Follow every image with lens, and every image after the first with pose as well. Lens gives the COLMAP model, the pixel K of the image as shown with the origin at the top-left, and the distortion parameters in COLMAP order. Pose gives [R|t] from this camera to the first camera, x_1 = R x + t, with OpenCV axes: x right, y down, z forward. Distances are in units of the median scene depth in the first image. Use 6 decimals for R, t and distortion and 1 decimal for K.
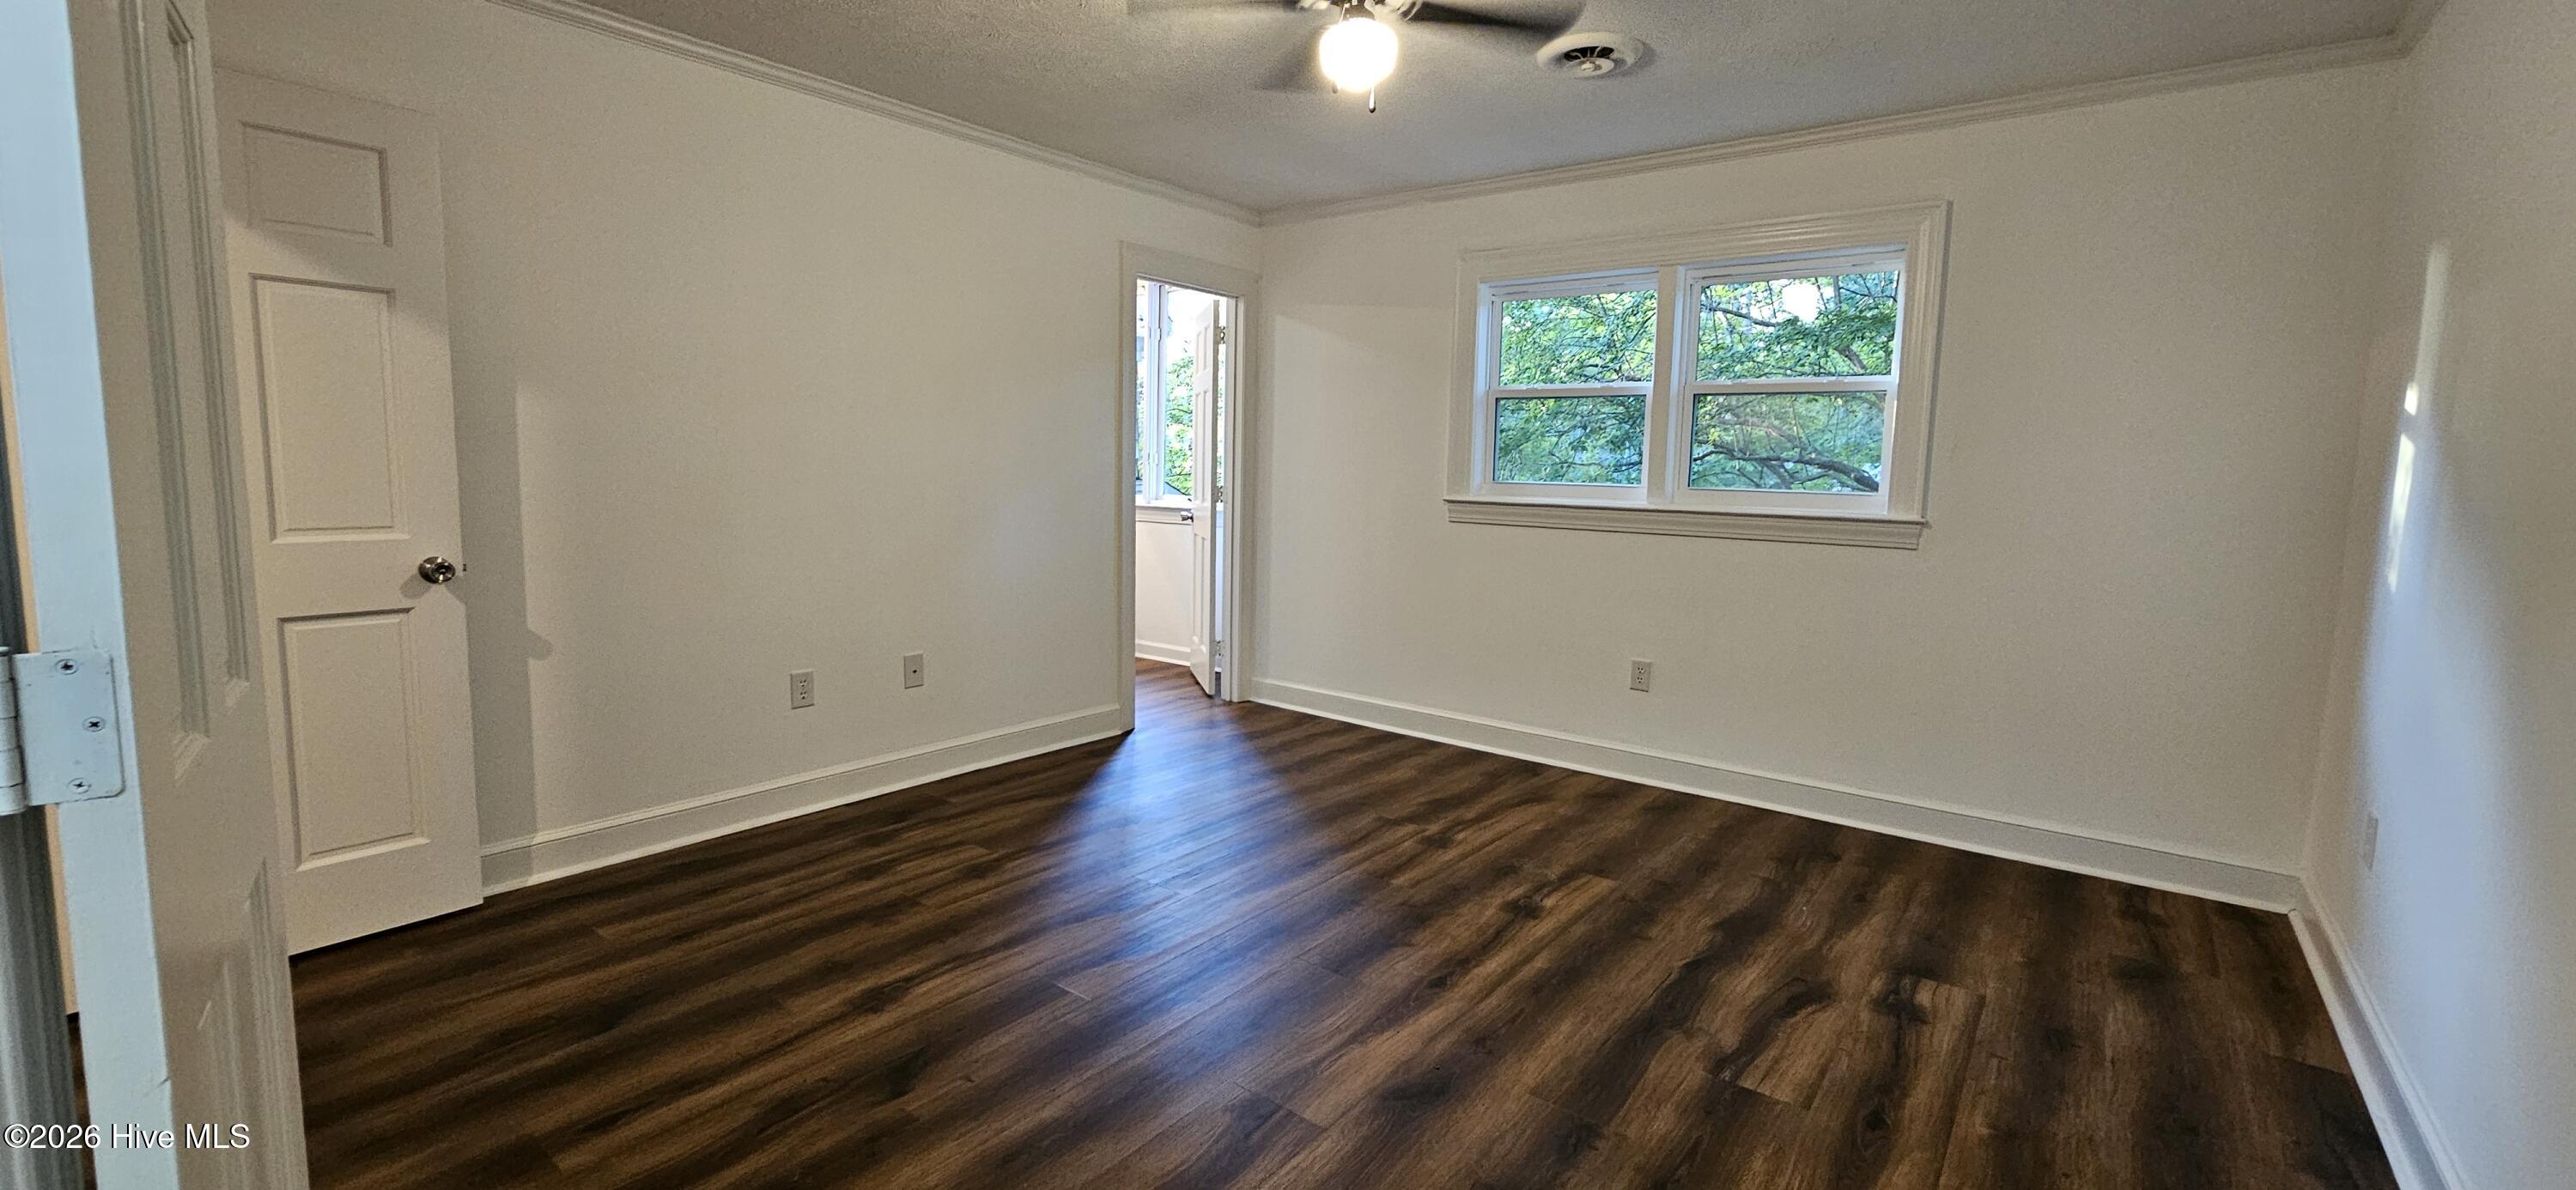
lens RADIAL K [[1060.9, 0, 1284.4], [0, 1060.9, 582.2], [0, 0, 1]] dist [-0.000426, 0.000144]
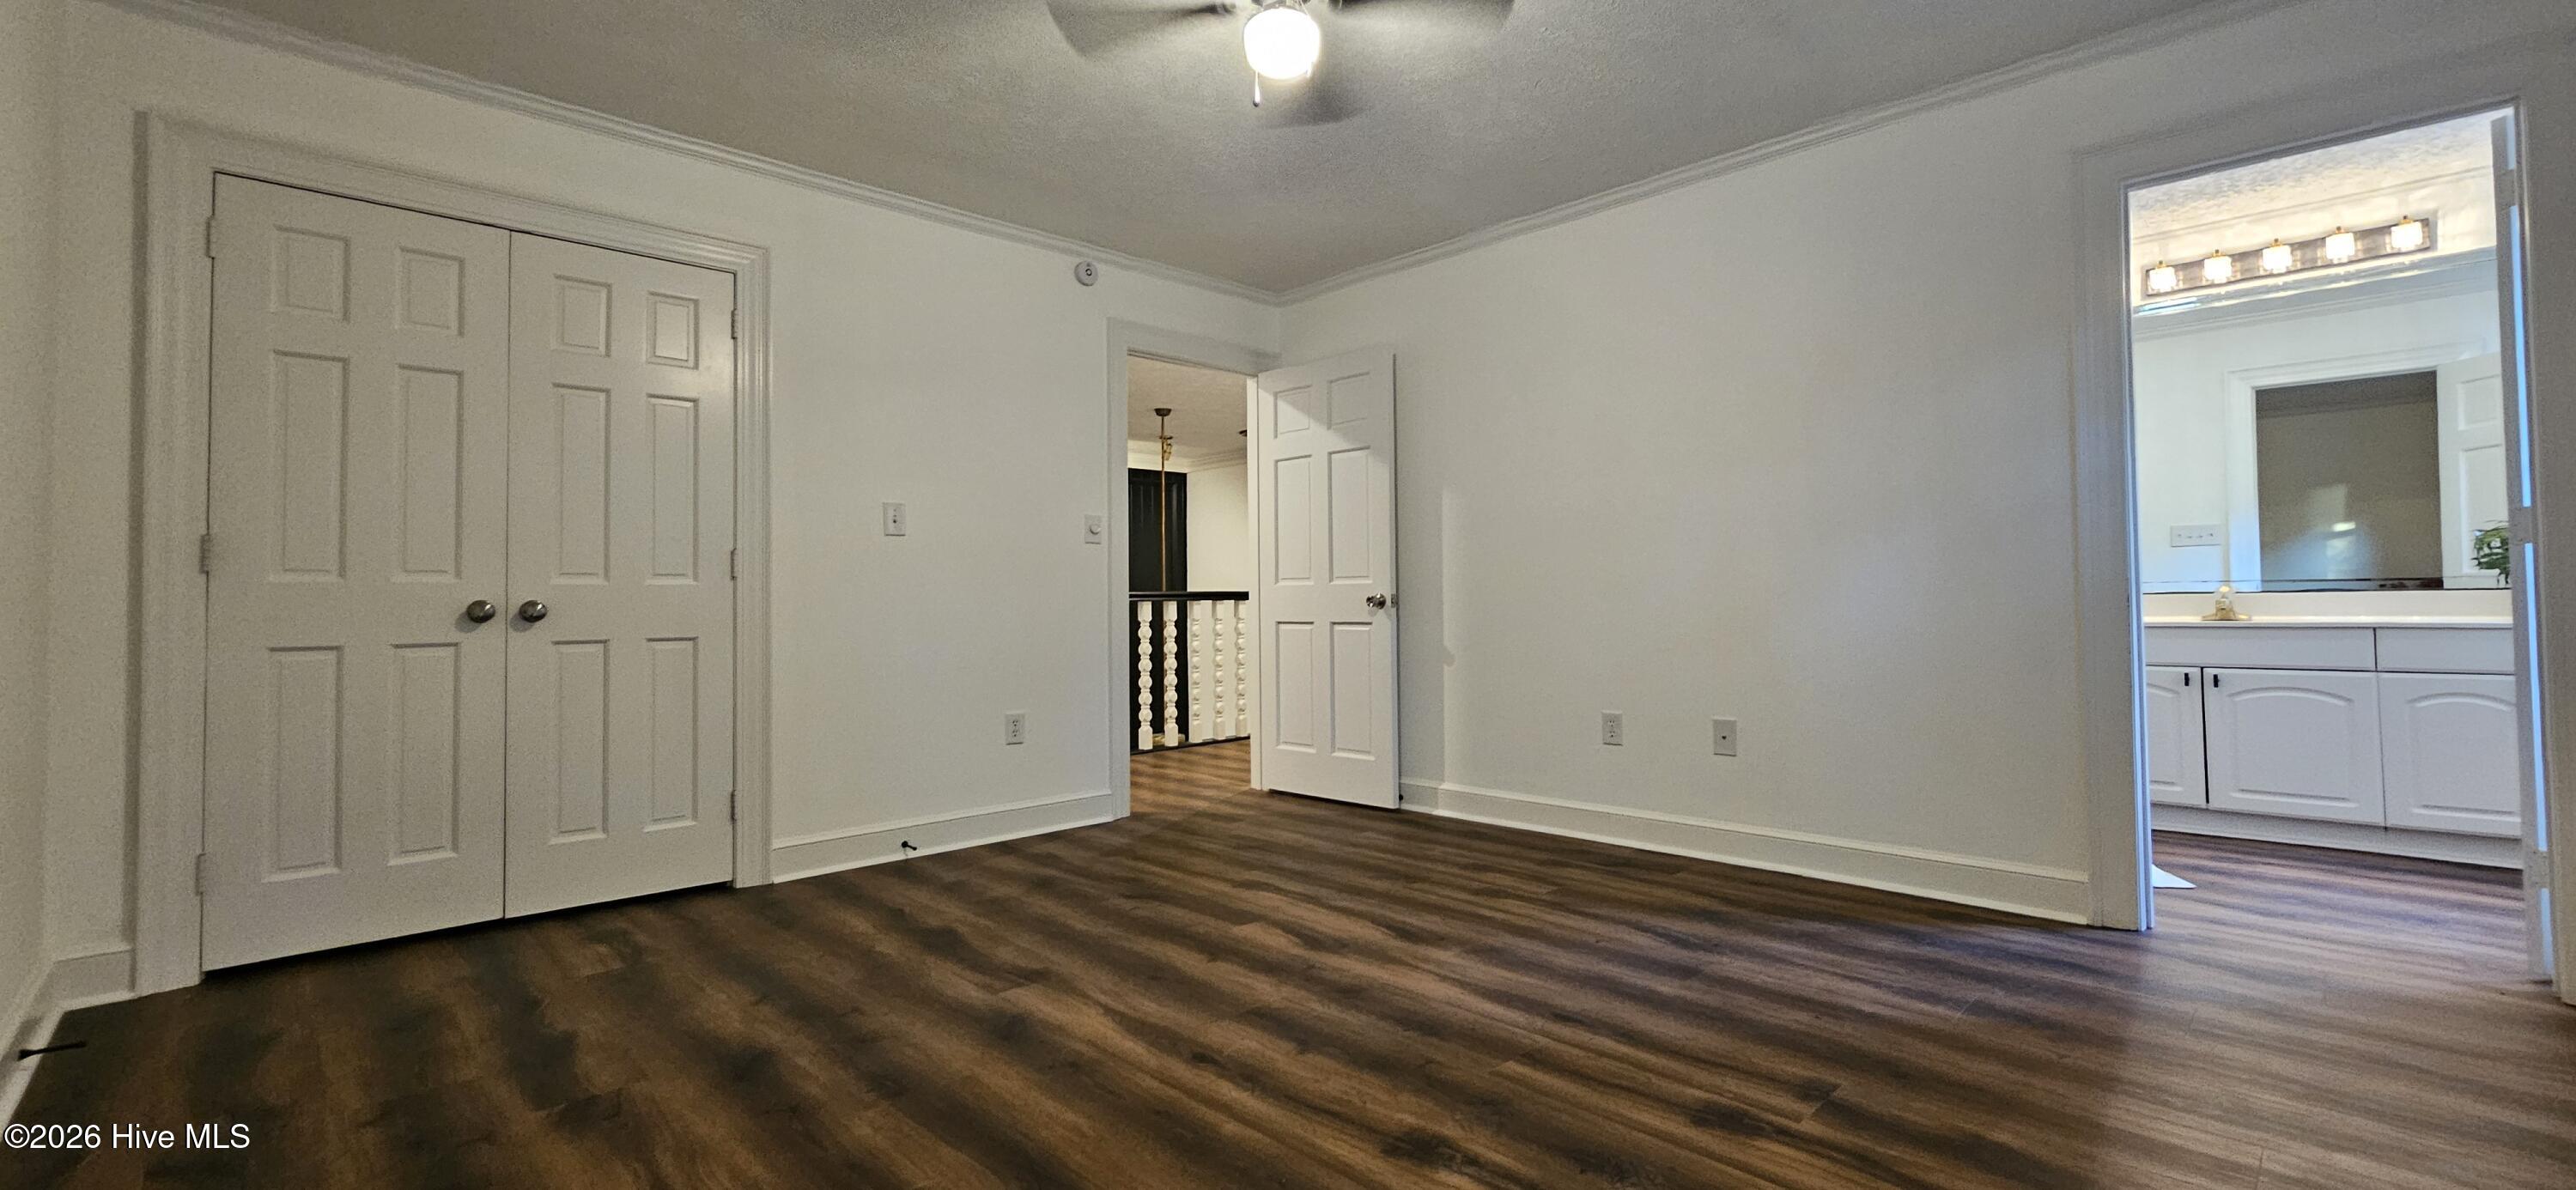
lens RADIAL K [[1060.9, 0, 1289.2], [0, 1060.9, 592.6], [0, 0, 1]] dist [-0.000426, 0.000144]
pose [[-0.140452, -0.031272, -0.989594, 0.831616], [-0.105963, 0.994235, -0.016379, 0.017319], [0.984401, 0.102560, -0.142956, 0.982353]]
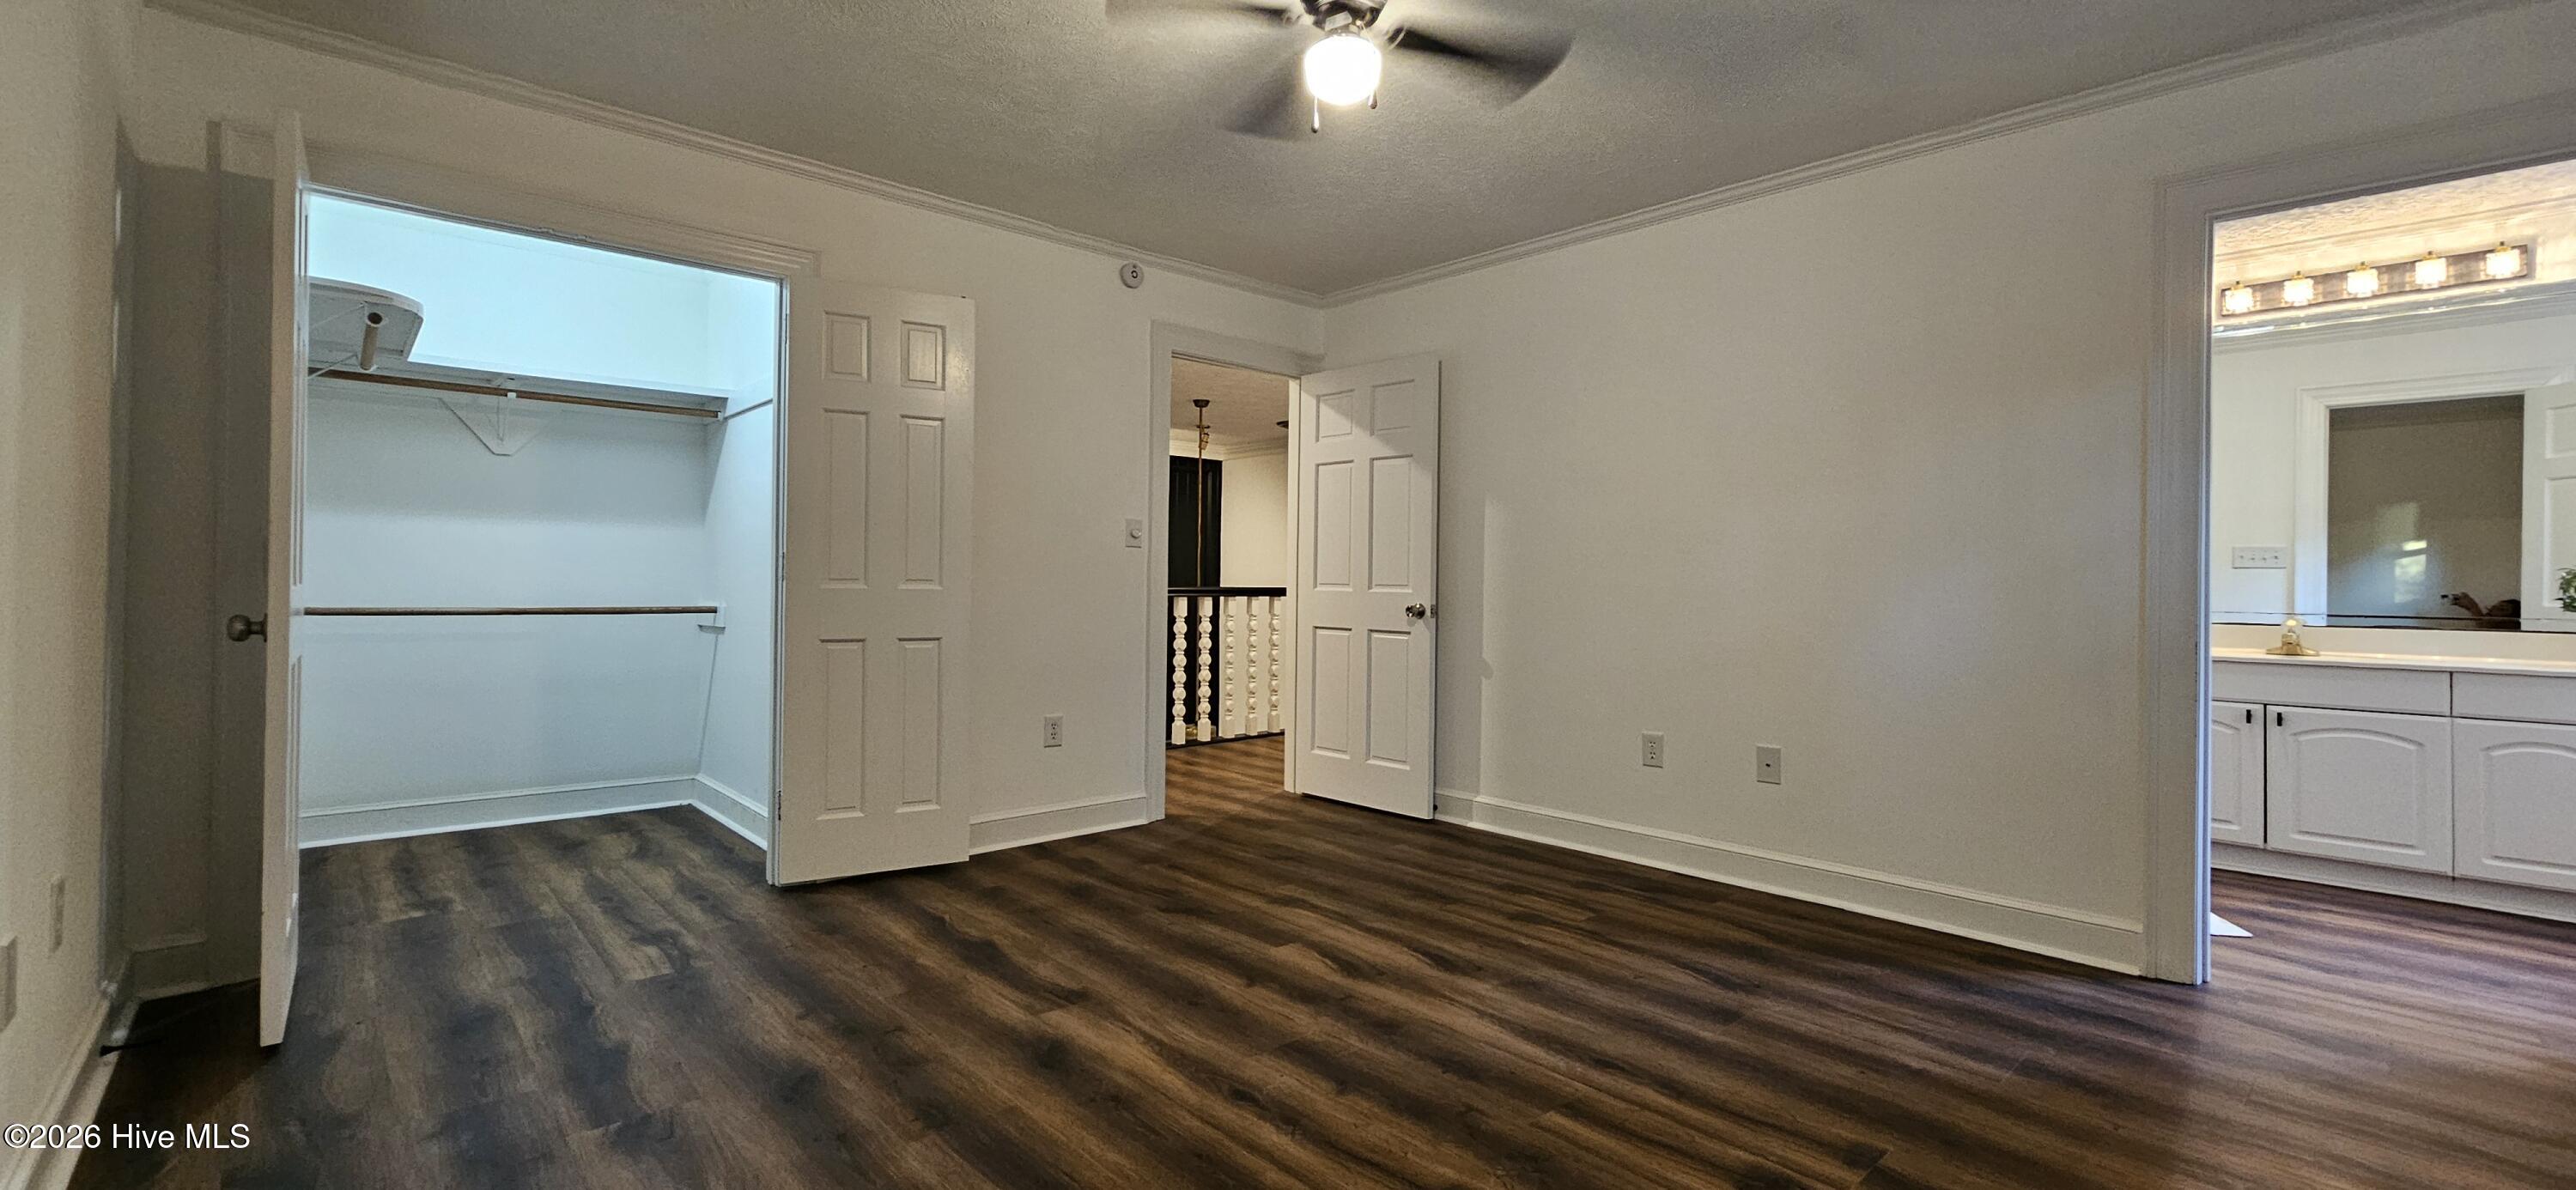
lens RADIAL K [[1060.9, 0, 1288.1], [0, 1060.9, 591.0], [0, 0, 1]] dist [-0.000426, 0.000144]
pose [[-0.167361, -0.015500, -0.985774, 0.830473], [-0.129156, 0.991604, 0.006336, -0.023587], [0.977399, 0.128379, -0.167957, 0.961751]]
